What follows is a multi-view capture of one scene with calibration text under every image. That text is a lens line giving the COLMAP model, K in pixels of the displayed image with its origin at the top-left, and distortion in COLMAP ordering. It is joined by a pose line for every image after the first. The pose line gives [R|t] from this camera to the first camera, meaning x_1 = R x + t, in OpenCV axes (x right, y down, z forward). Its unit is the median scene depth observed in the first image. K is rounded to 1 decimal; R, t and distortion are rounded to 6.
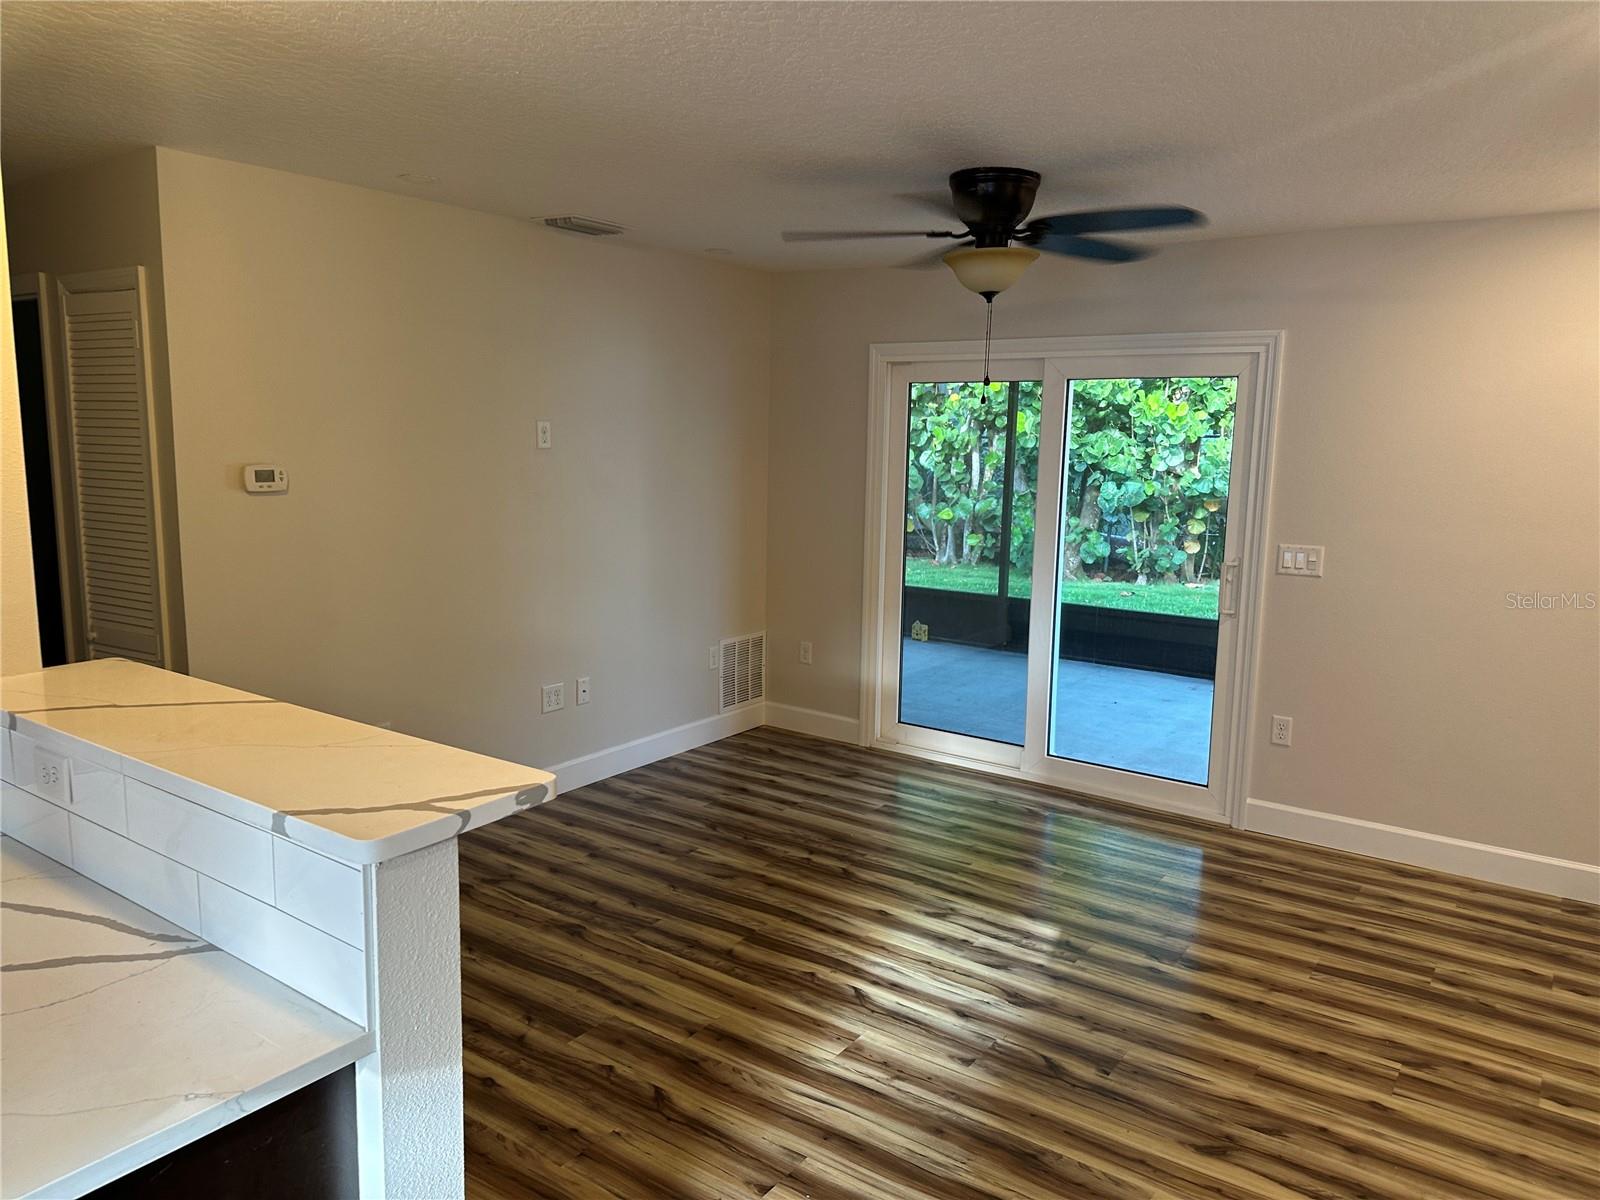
lens RADIAL K [[1130.1, 0, 787.3], [0, 1130.1, 595.6], [0, 0, 1]] dist [0.017143, -0.022771]
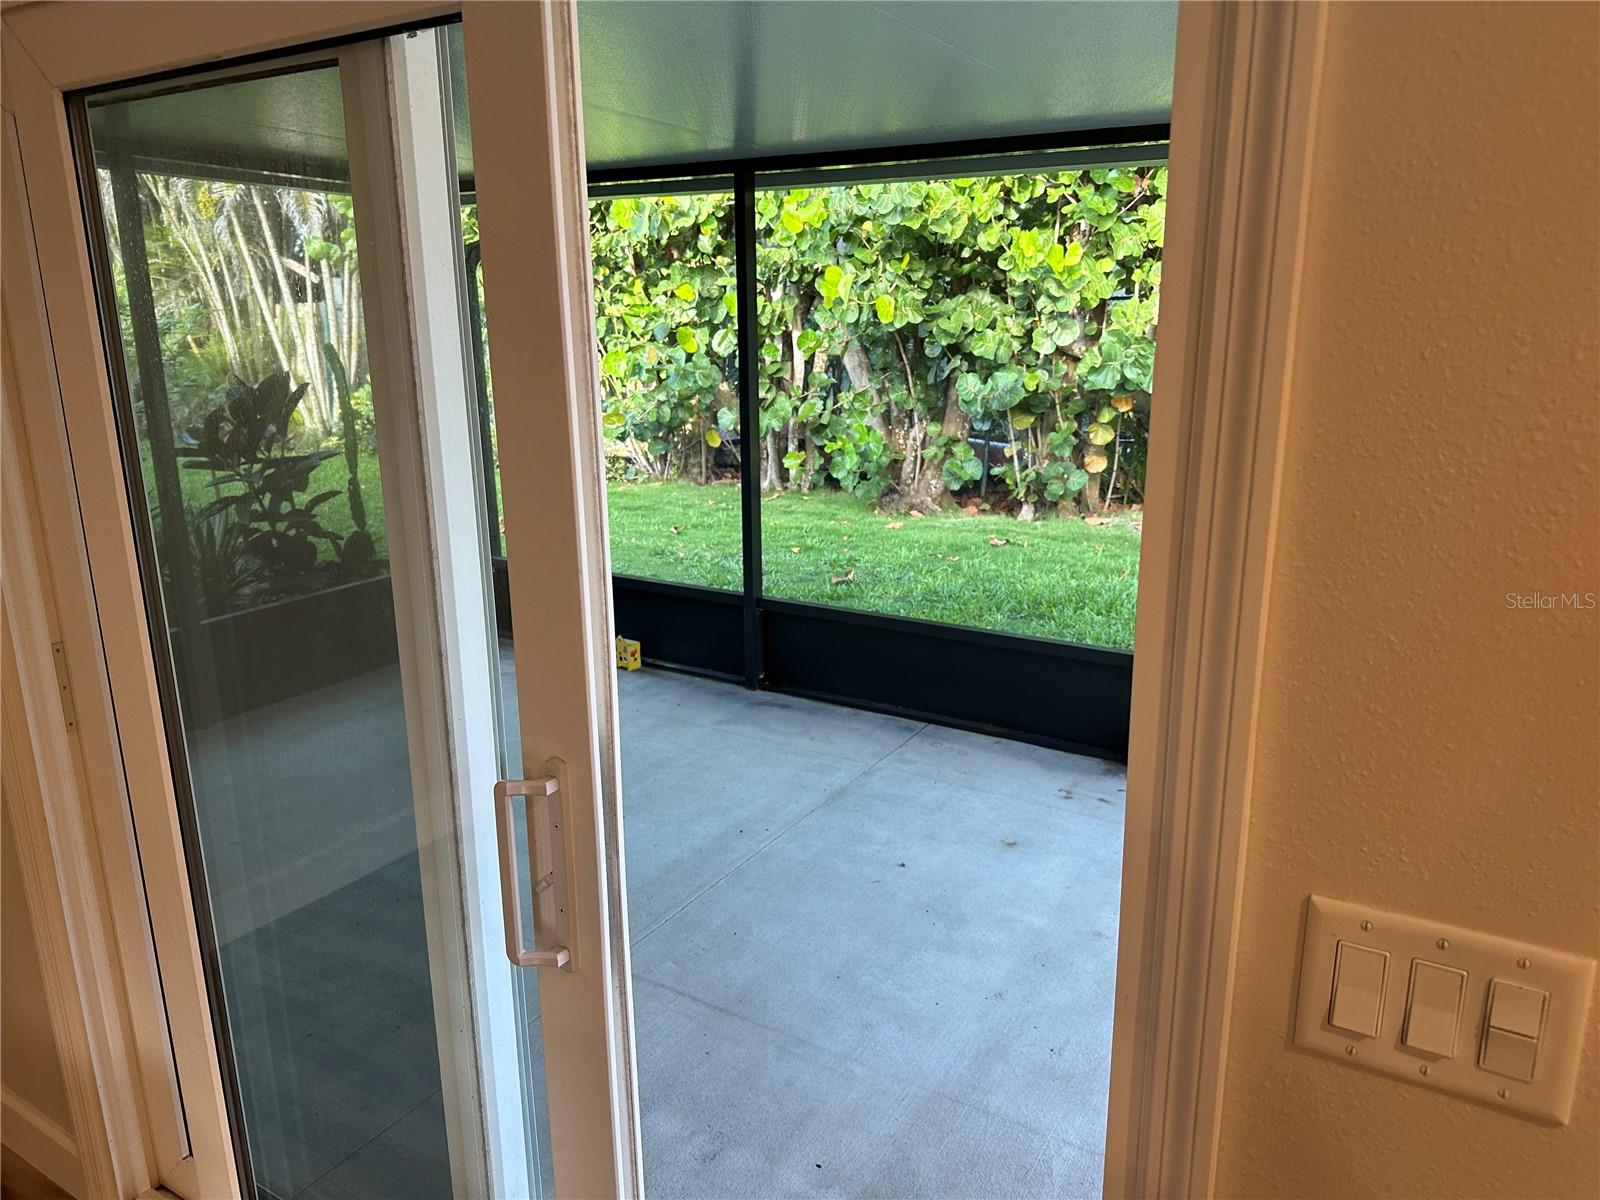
lens RADIAL K [[1126.4, 0, 826.7], [0, 1126.4, 629.2], [0, 0, 1]] dist [0.022314, -0.001753]
pose [[0.995381, -0.050781, 0.081468, 0.135556], [0.039301, 0.989819, 0.136798, -0.044426], [-0.087586, -0.132965, 0.987243, 0.326922]]
